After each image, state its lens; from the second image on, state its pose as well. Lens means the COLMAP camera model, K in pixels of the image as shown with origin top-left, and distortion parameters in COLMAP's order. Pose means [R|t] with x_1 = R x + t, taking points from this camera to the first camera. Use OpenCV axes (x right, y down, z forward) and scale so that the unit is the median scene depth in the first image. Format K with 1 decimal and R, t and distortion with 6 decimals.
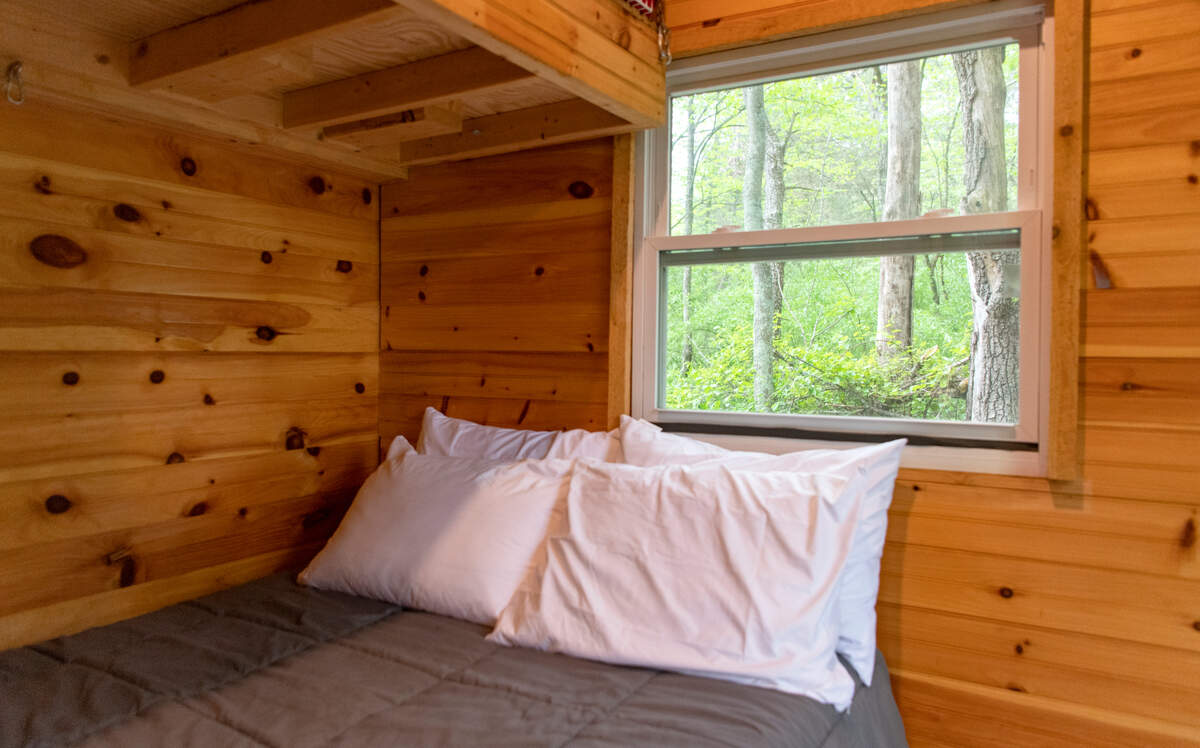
lens RADIAL K [[806.3, 0, 593.3], [0, 806.3, 366.6], [0, 0, 1]] dist [0.009532, 0.004727]
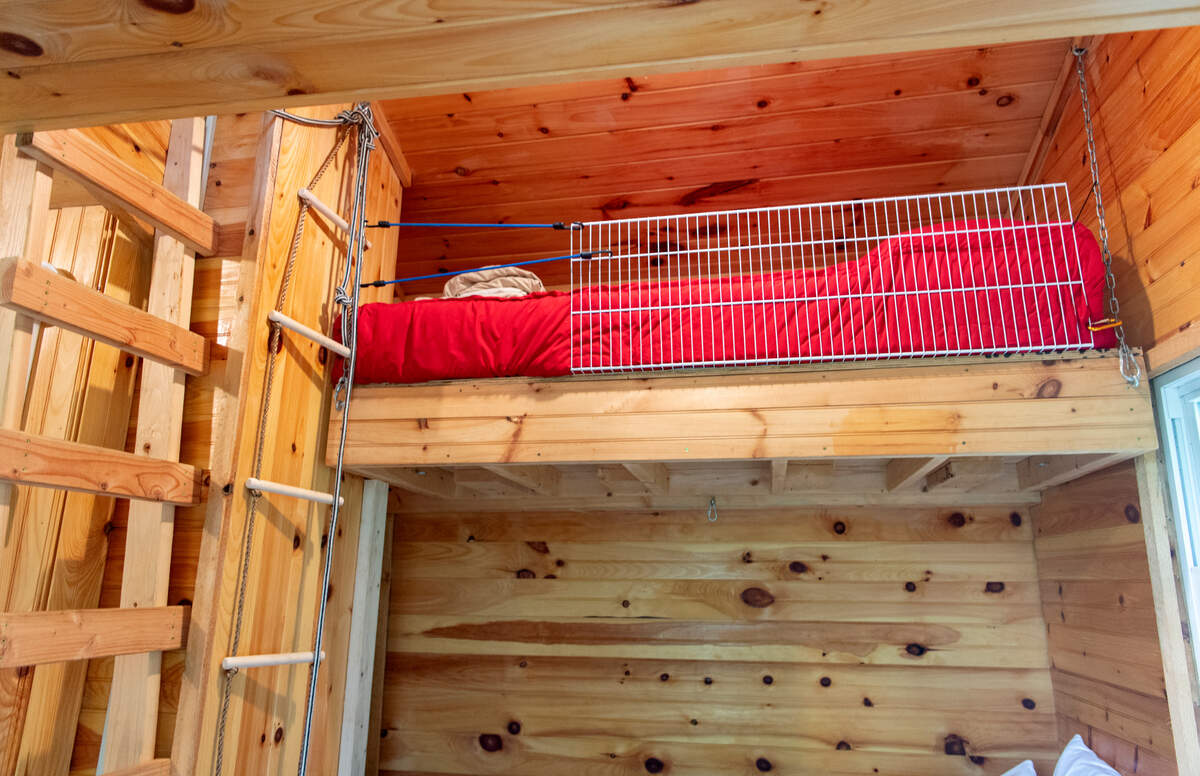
lens RADIAL K [[841.4, 0, 600.4], [0, 841.4, 389.9], [0, 0, 1]] dist [0.002376, -0.000095]
pose [[0.338244, -0.211541, -0.916974, 0.765343], [-0.021088, 0.972458, -0.232120, -0.130510], [0.940822, 0.097851, 0.324467, 0.101147]]
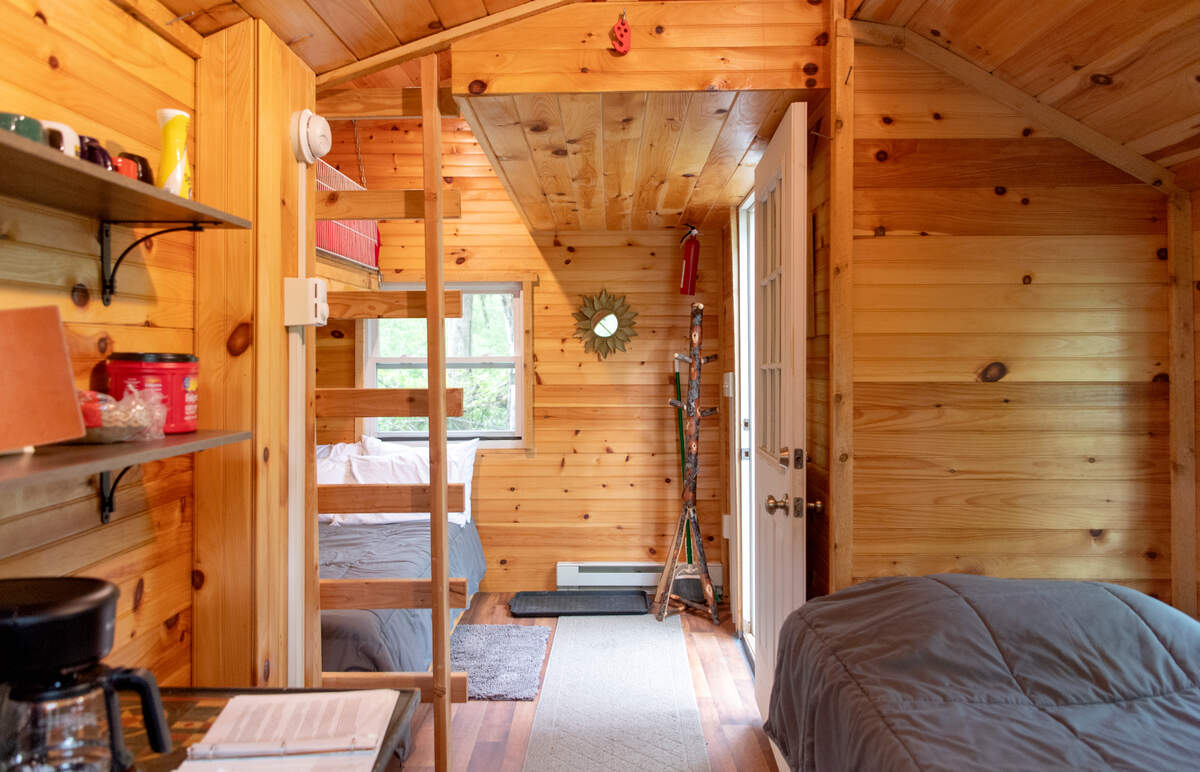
lens RADIAL K [[832.3, 0, 598.5], [0, 832.3, 376.8], [0, 0, 1]] dist [-0.003223, -0.000279]
pose [[0.860742, -0.024111, 0.508469, -0.621534], [0.017822, 0.999693, 0.017235, -0.143446], [-0.508729, -0.005773, 0.860908, -1.464730]]
